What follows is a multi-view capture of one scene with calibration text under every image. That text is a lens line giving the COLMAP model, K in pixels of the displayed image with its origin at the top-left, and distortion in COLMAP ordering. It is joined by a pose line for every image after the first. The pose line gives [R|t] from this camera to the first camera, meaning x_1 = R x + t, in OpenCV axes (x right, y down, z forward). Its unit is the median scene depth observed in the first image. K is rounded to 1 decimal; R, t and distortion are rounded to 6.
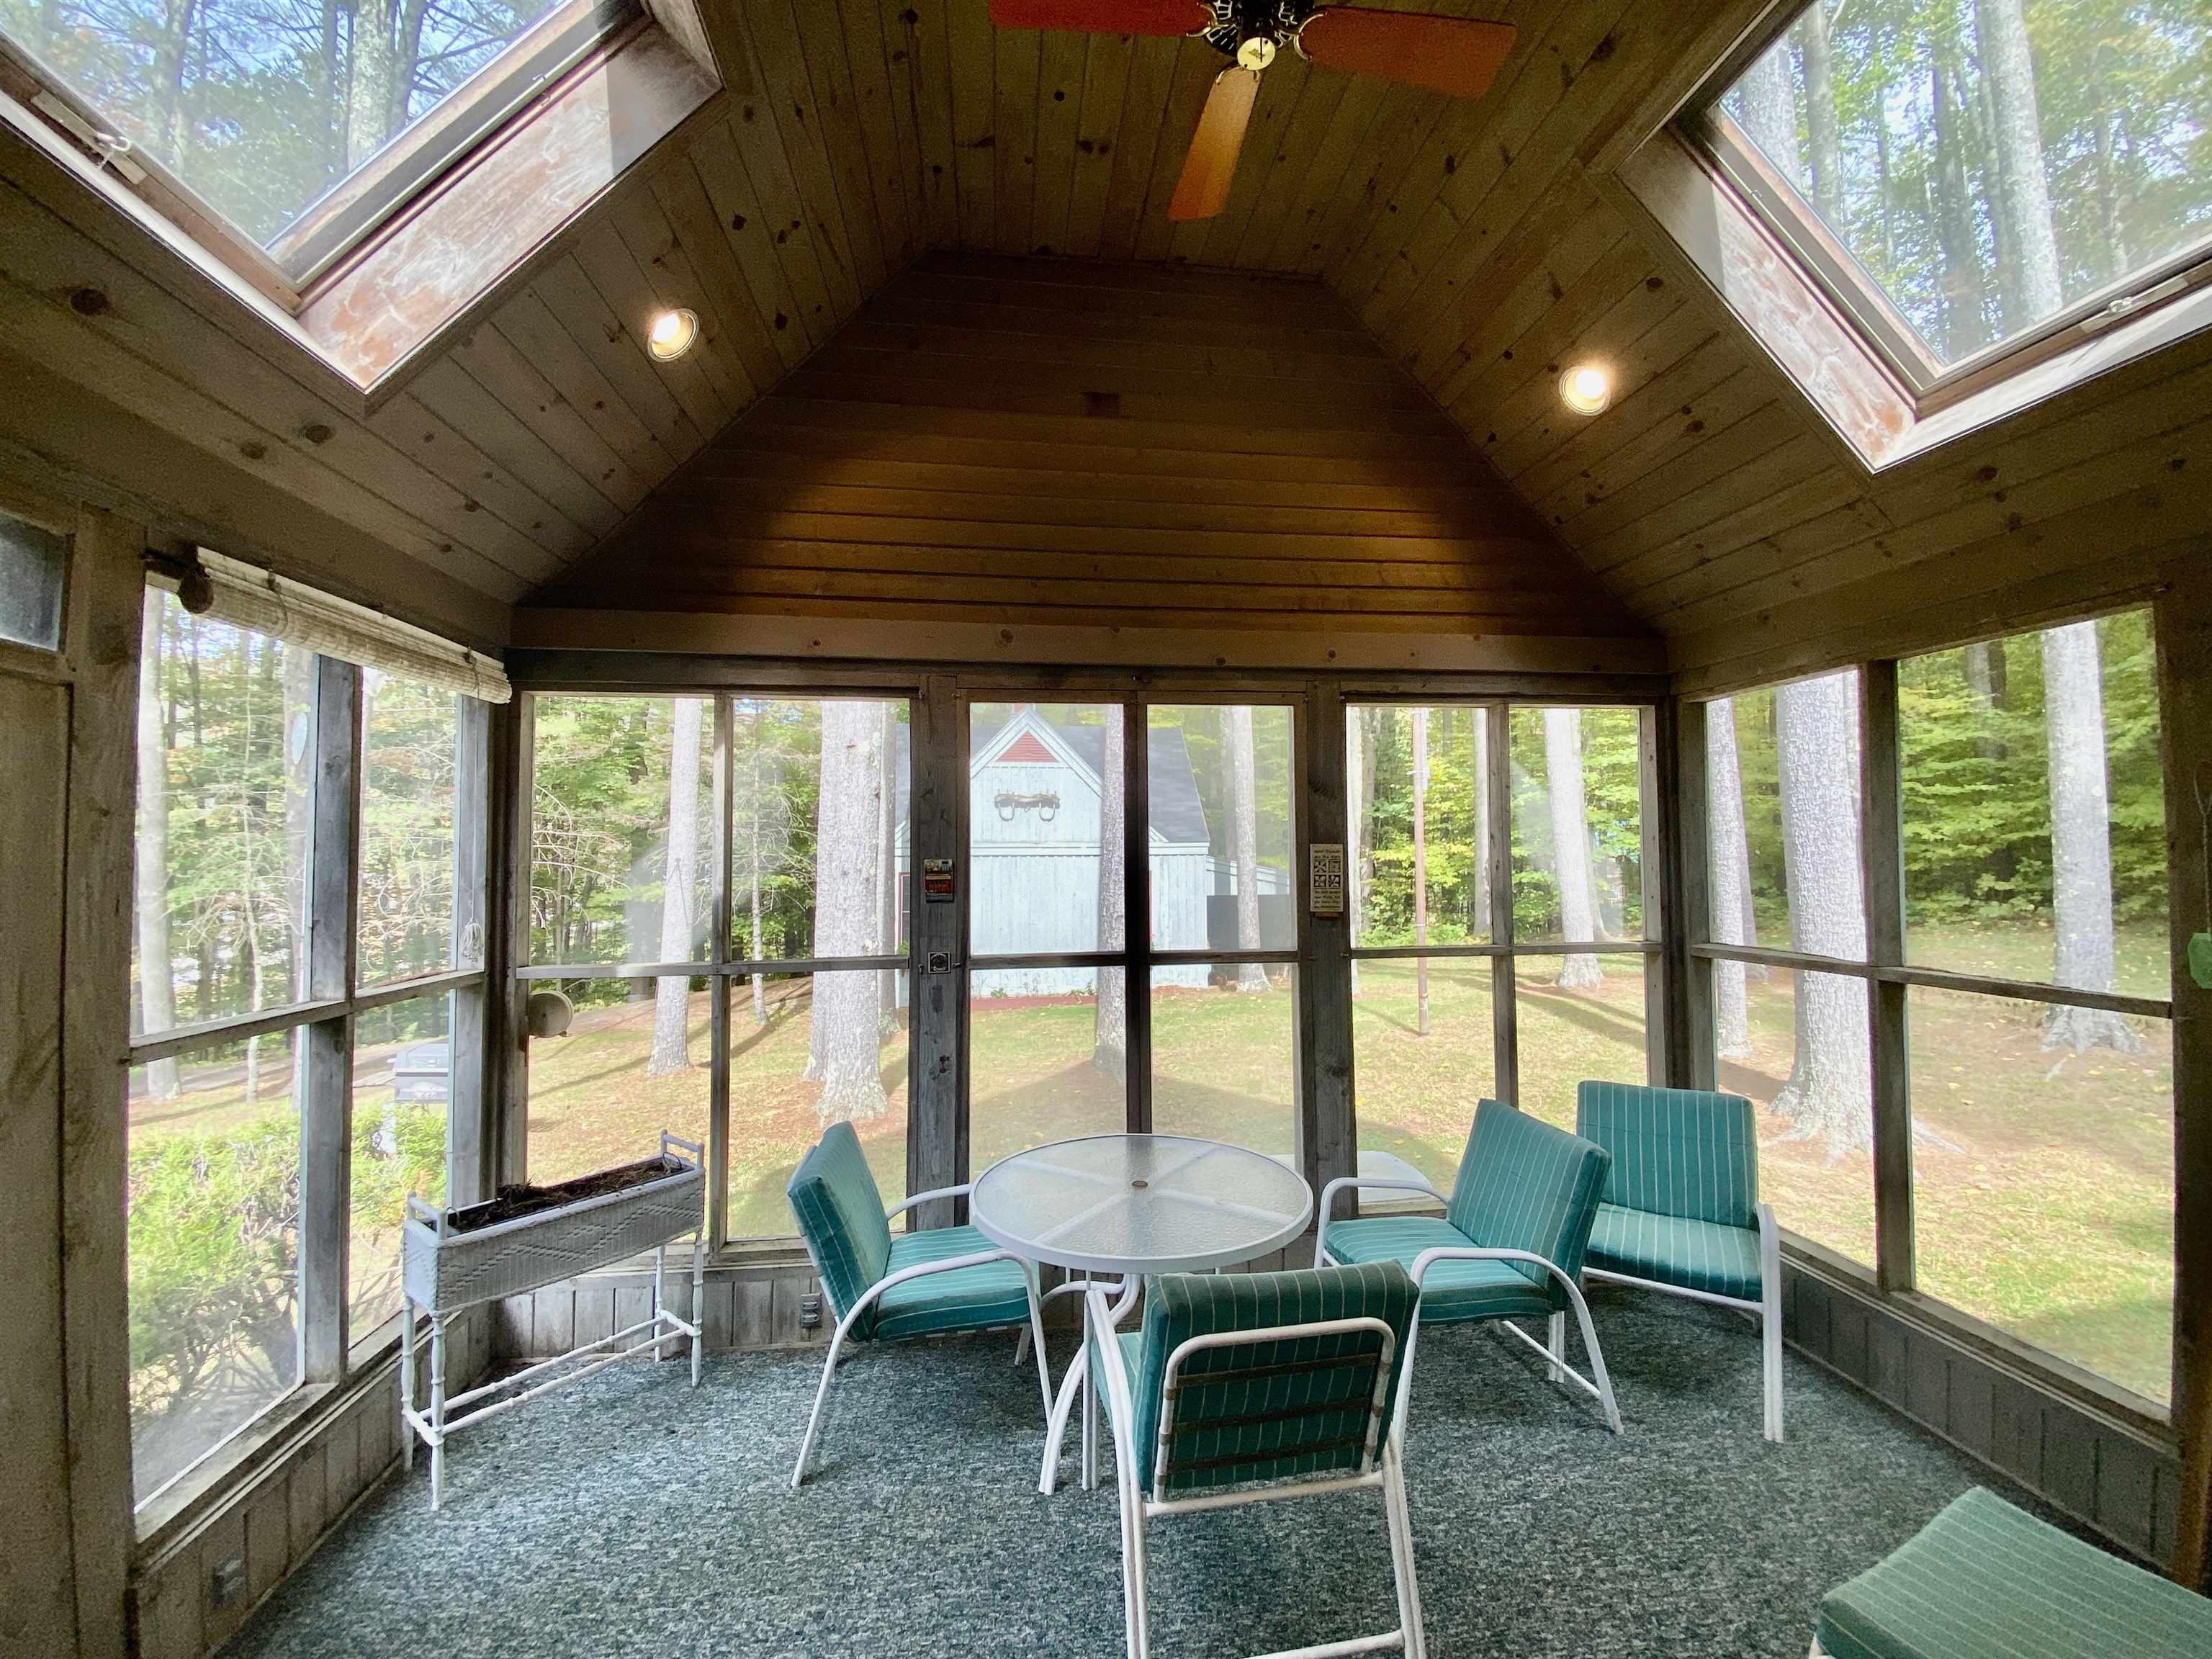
lens RADIAL K [[895.0, 0, 1102.6], [0, 895.0, 833.7], [0, 0, 1]] dist [0.027449, -0.019986]
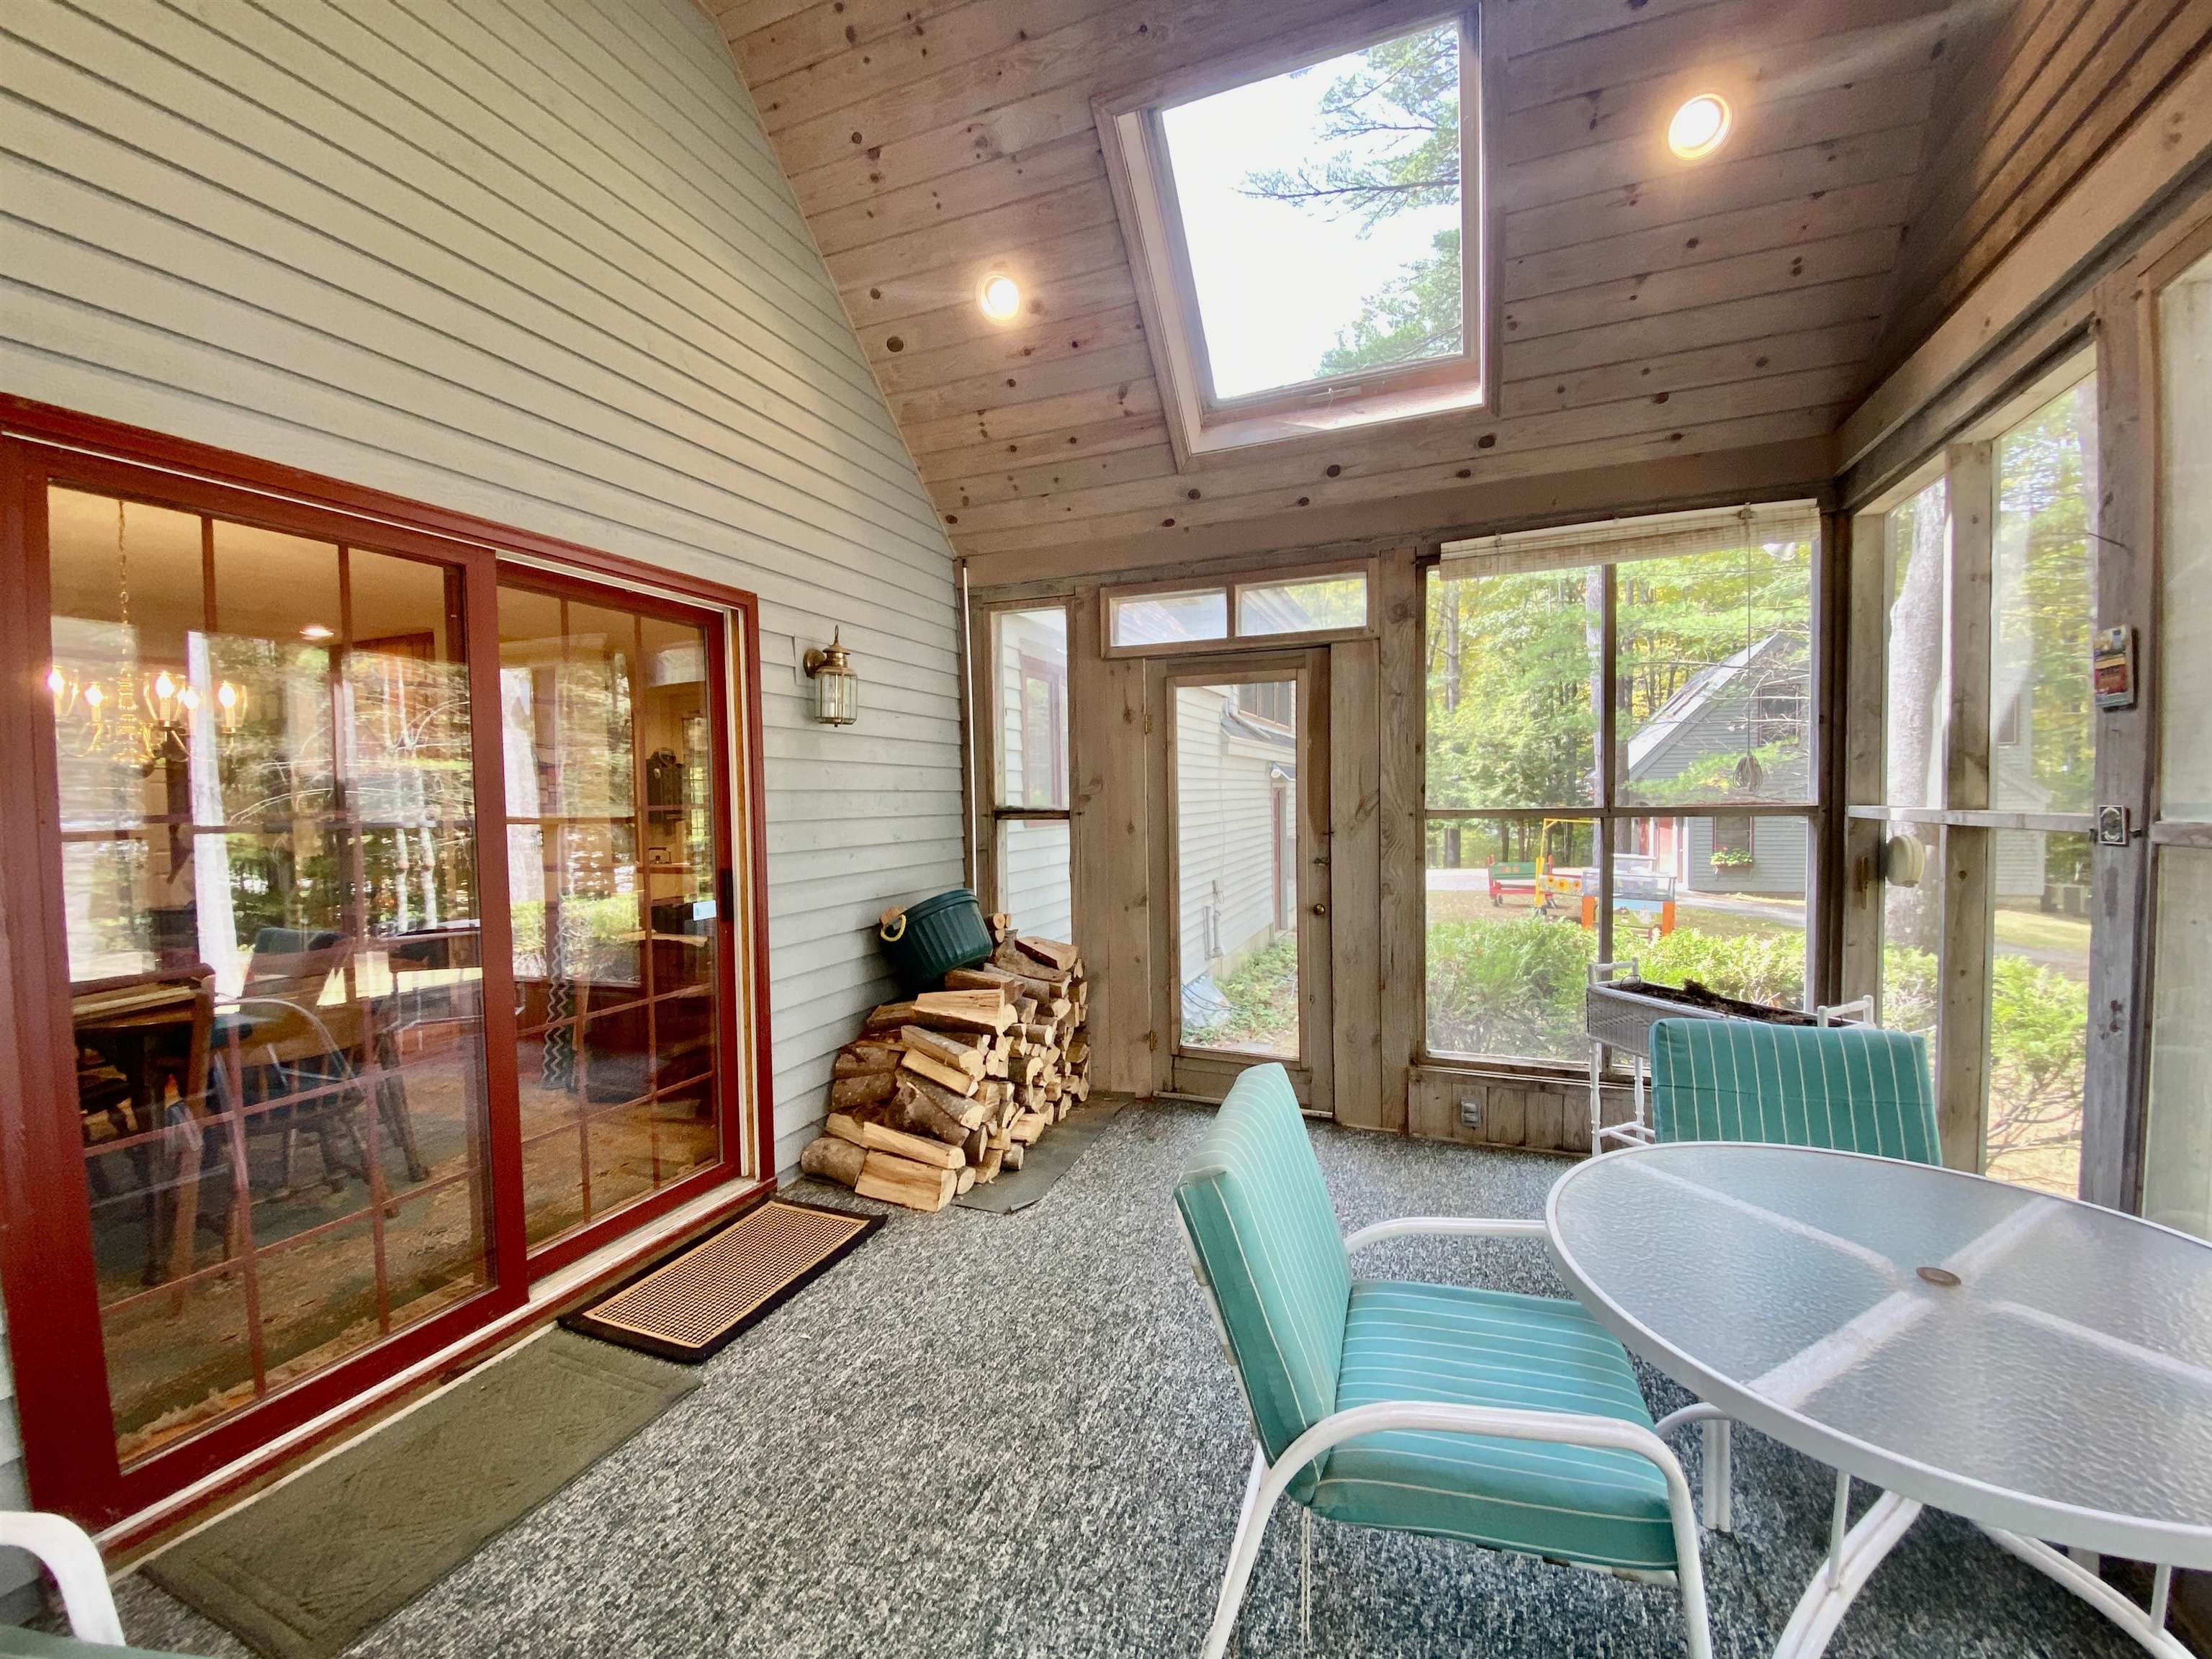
lens RADIAL K [[895.0, 0, 1102.6], [0, 895.0, 833.7], [0, 0, 1]] dist [0.027449, -0.019986]
pose [[-0.480436, 0.049880, -0.875610, 0.875745], [0.042736, 0.998527, 0.033433, 0.164475], [0.875988, -0.021358, -0.481860, 1.133436]]
